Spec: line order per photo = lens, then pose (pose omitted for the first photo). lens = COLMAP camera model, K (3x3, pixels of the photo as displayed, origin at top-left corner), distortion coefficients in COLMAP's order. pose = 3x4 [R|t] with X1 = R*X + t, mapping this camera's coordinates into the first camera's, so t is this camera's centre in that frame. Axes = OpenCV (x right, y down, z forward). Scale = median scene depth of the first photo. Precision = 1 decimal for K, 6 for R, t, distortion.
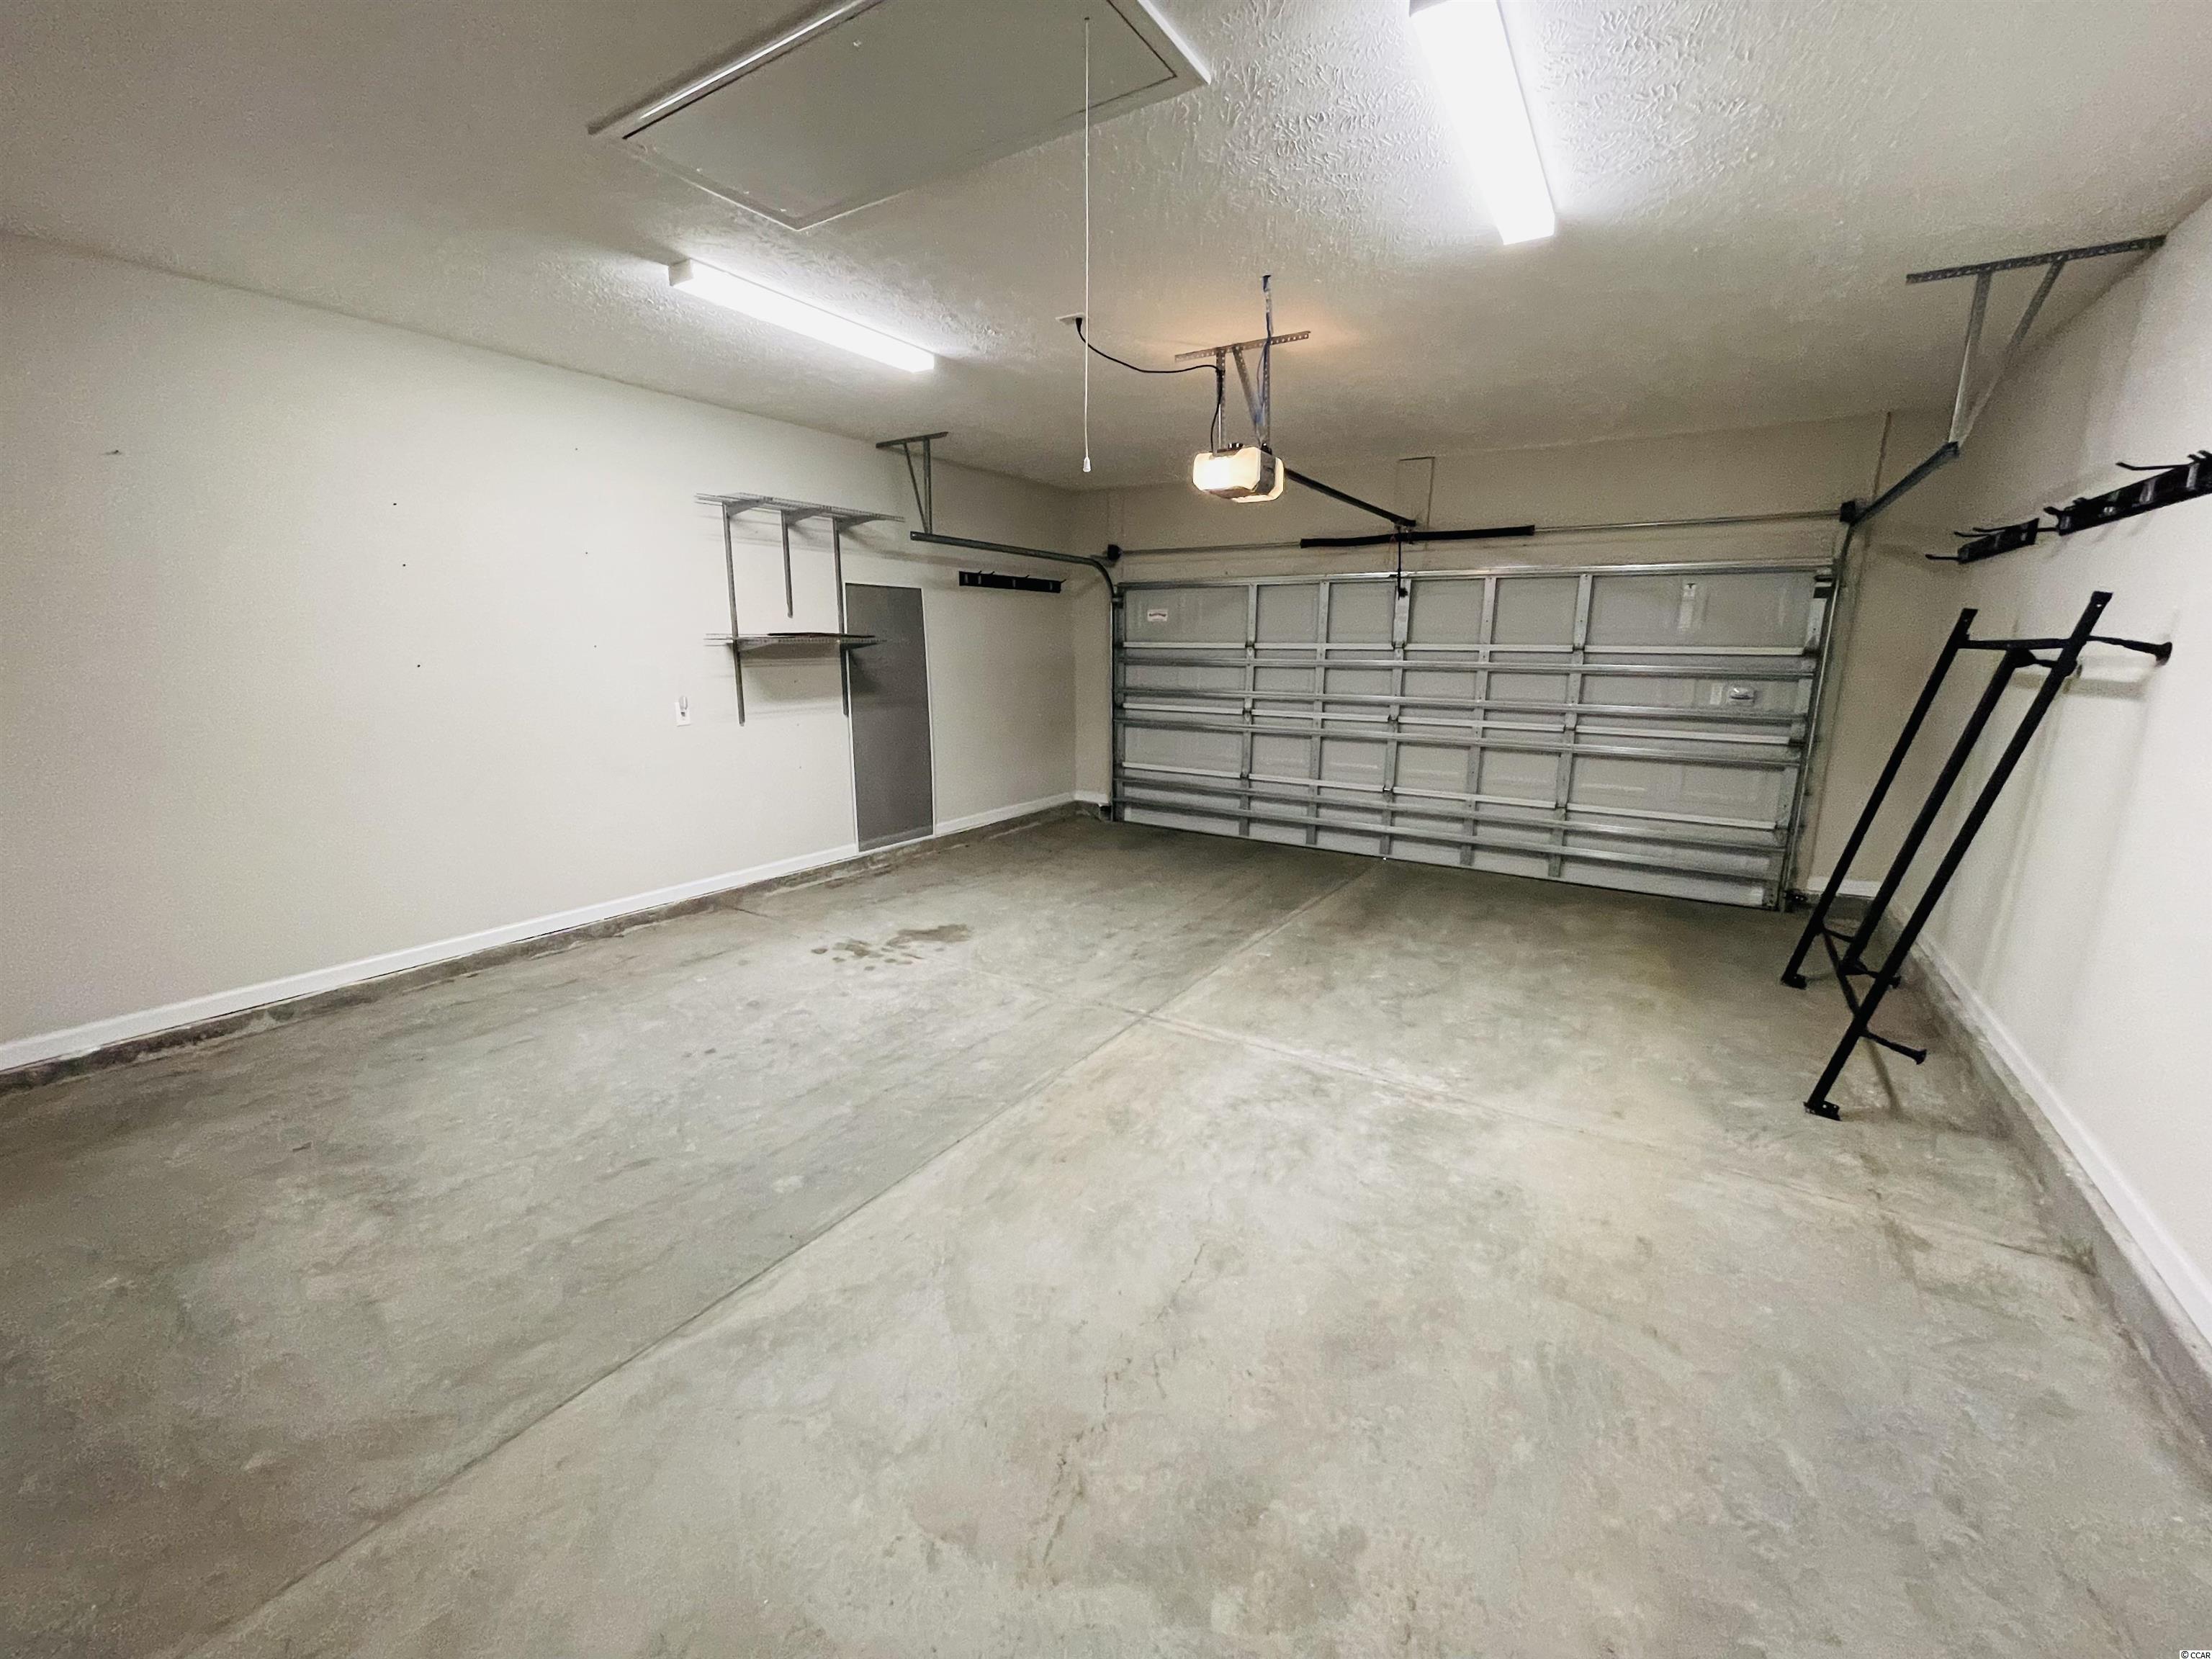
lens RADIAL K [[897.9, 0, 1105.3], [0, 897.9, 830.6], [0, 0, 1]] dist [-0.002164, 0.000194]
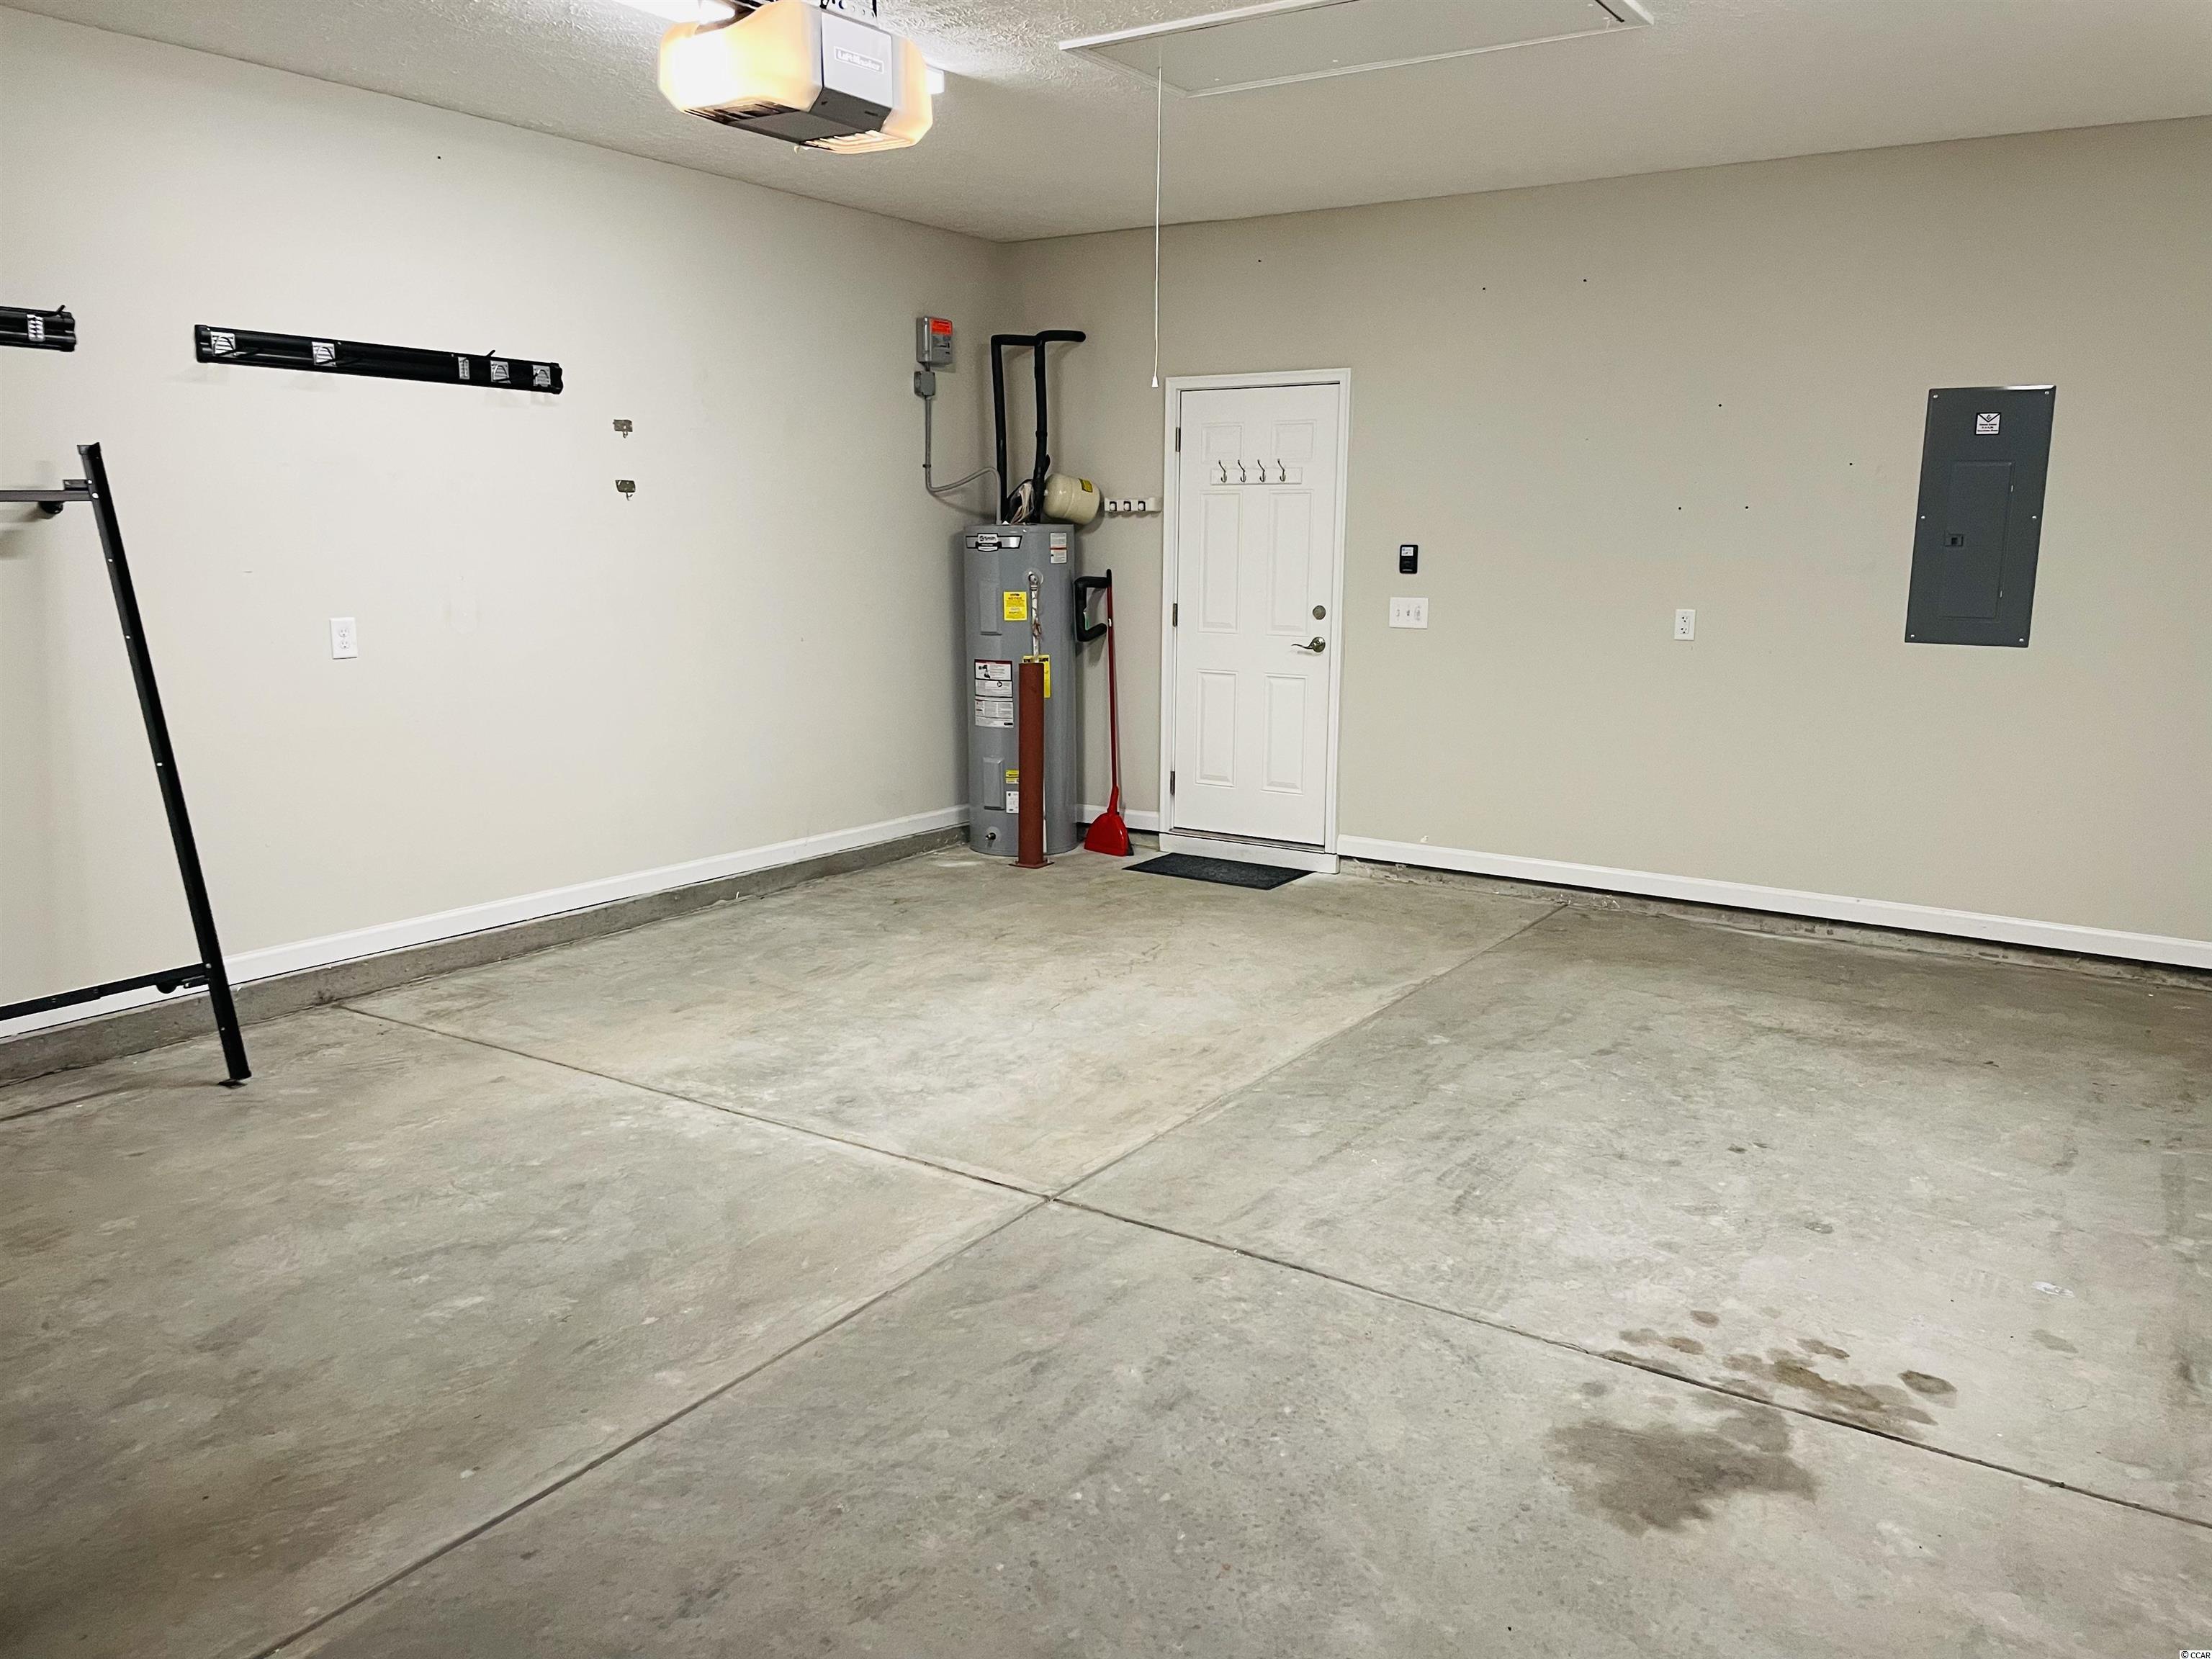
lens RADIAL K [[1661.8, 0, 1109.9], [0, 1661.8, 830.9], [0, 0, 1]] dist [0.082563, -0.097239]
pose [[-0.999728, -0.017851, 0.014982, -0.001516], [-0.010823, 0.924961, 0.379908, -0.414058], [-0.020640, 0.379643, -0.924903, 2.003781]]
